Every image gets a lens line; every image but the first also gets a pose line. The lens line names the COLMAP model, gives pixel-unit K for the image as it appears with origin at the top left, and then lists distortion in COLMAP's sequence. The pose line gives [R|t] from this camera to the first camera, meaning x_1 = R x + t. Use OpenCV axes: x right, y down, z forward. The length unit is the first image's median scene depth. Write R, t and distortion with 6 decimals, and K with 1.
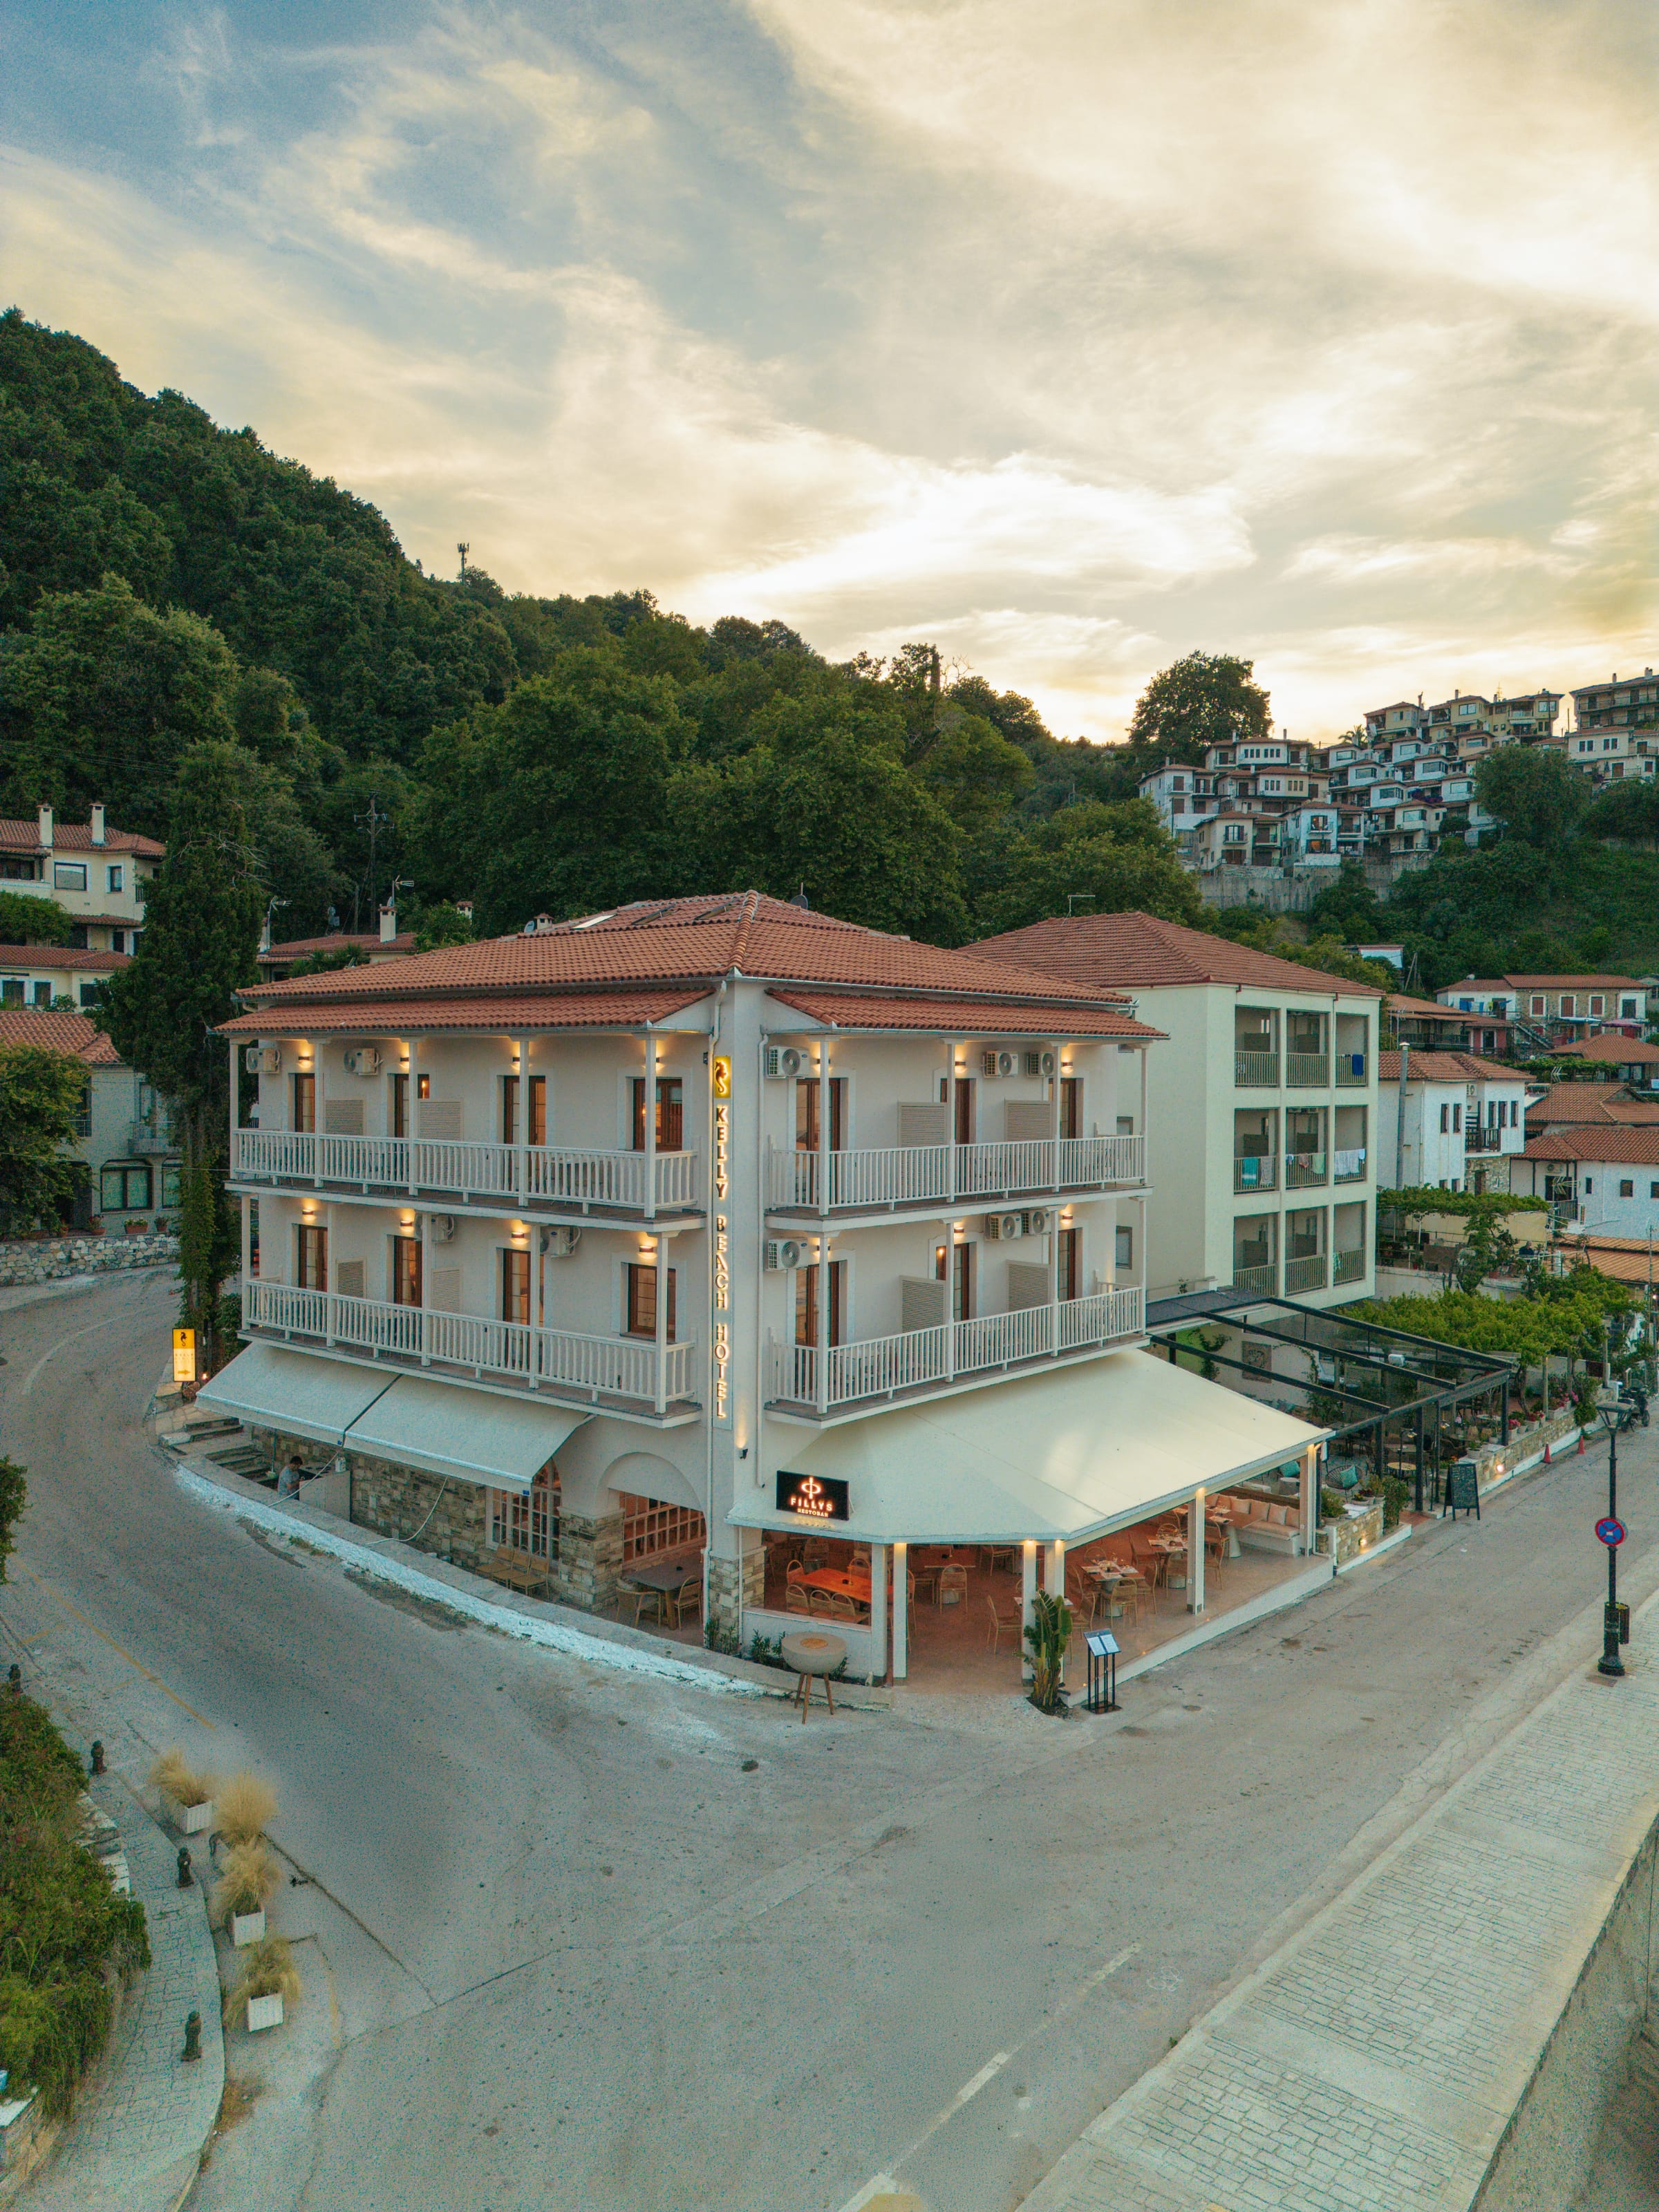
lens RADIAL K [[1598.7, 0, 829.5], [0, 1598.7, 1106.0], [0, 0, 1]] dist [0.001940, 0.001118]
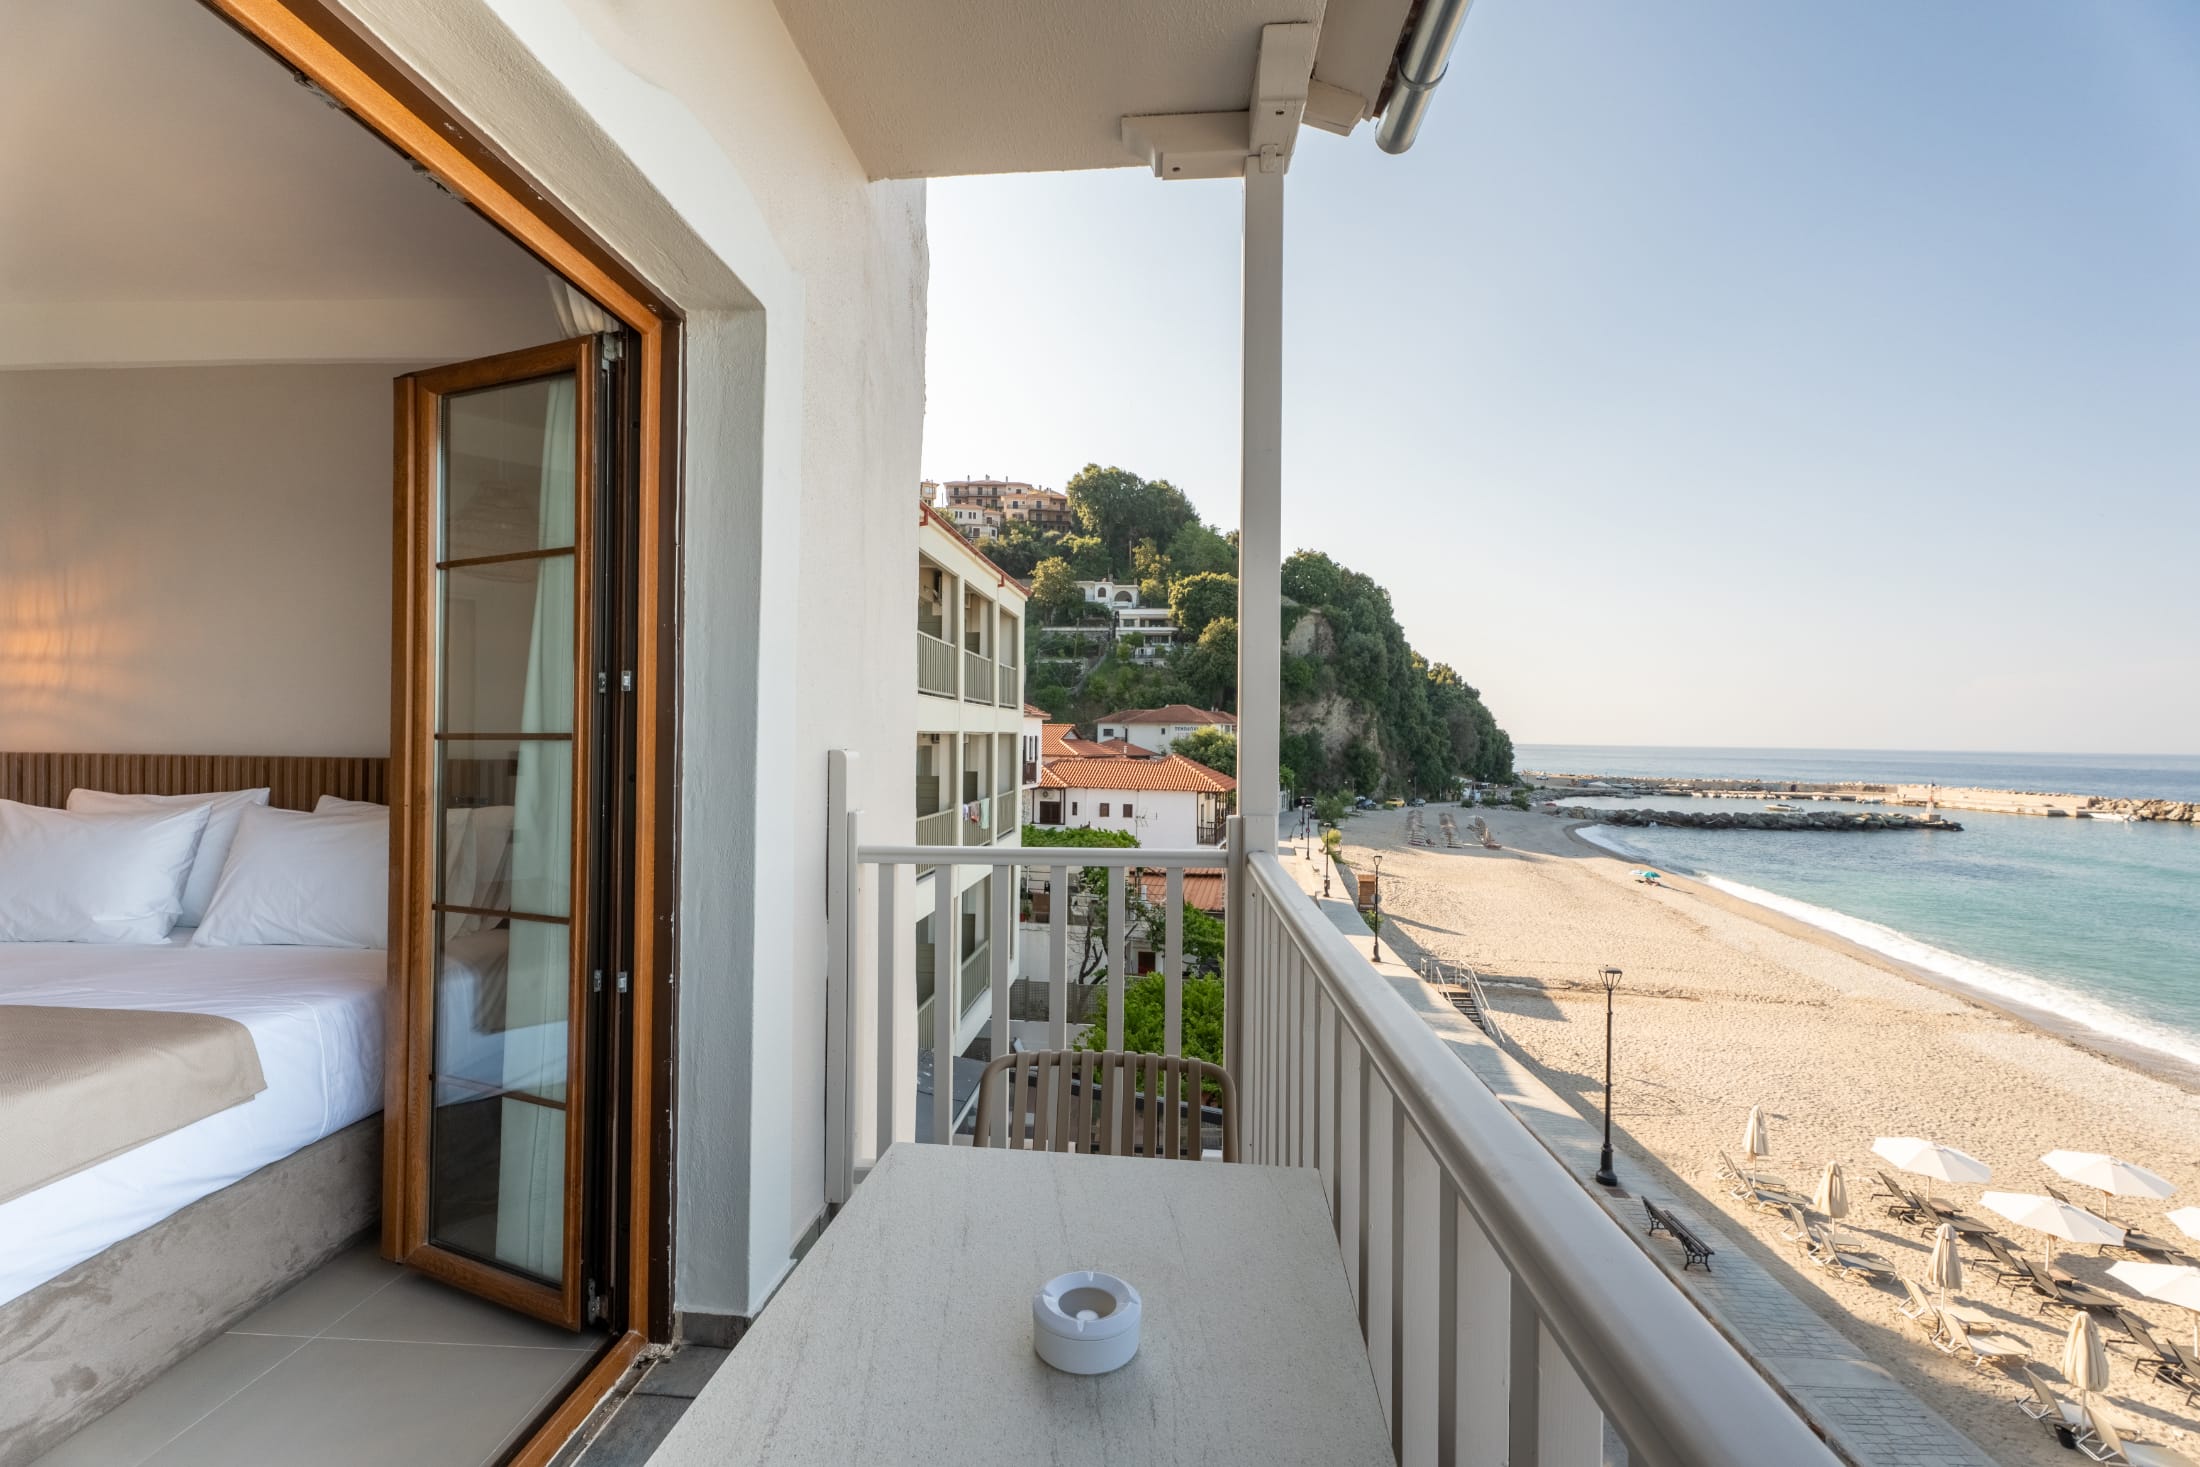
lens RADIAL K [[960.0, 0, 1100.0], [0, 960.0, 733.5], [0, 0, 1]] dist [-0.005121, 0.001112]
pose [[0.800319, 0.007315, 0.599529, 0.060501], [0.001996, 0.999888, -0.014864, 0.004484], [-0.599571, 0.013093, 0.800215, 0.415312]]
